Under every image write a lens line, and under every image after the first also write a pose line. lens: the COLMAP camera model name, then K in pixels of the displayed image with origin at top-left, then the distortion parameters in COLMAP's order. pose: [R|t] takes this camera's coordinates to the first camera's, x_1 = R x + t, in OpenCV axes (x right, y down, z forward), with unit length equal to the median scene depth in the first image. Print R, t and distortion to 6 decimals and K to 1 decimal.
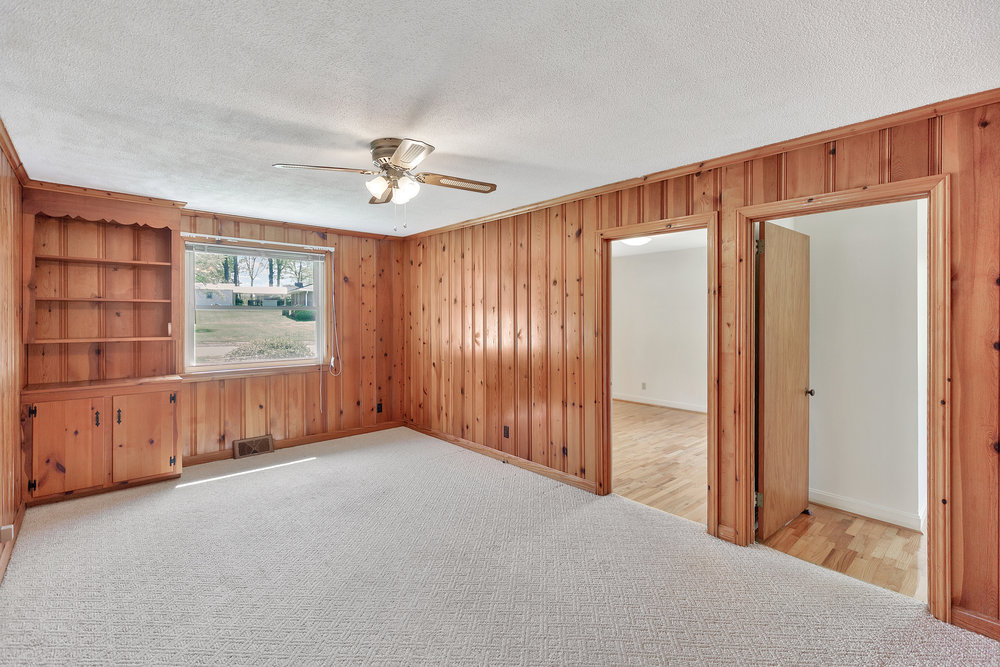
lens RADIAL K [[462.4, 0, 499.4], [0, 462.4, 318.5], [0, 0, 1]] dist [0.003534, 0.000752]
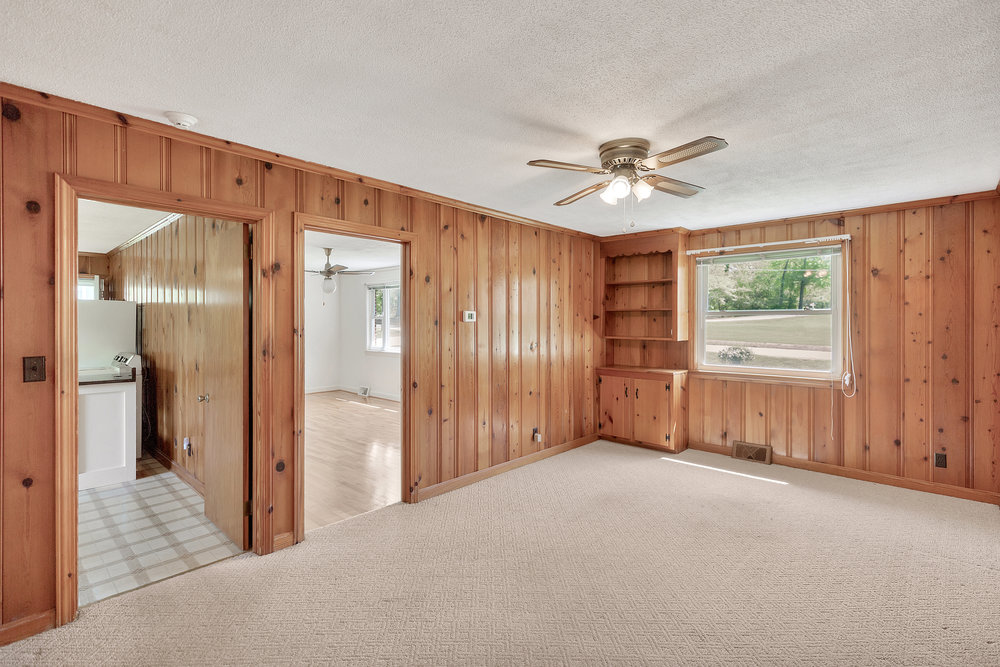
lens RADIAL K [[462.4, 0, 497.4], [0, 462.4, 323.5], [0, 0, 1]] dist [0.003534, 0.000752]
pose [[0.082413, 0.002622, -0.996595, 0.436316], [-0.007839, 0.999967, 0.001983, 0.002075], [0.996567, 0.007649, 0.082431, 0.390593]]
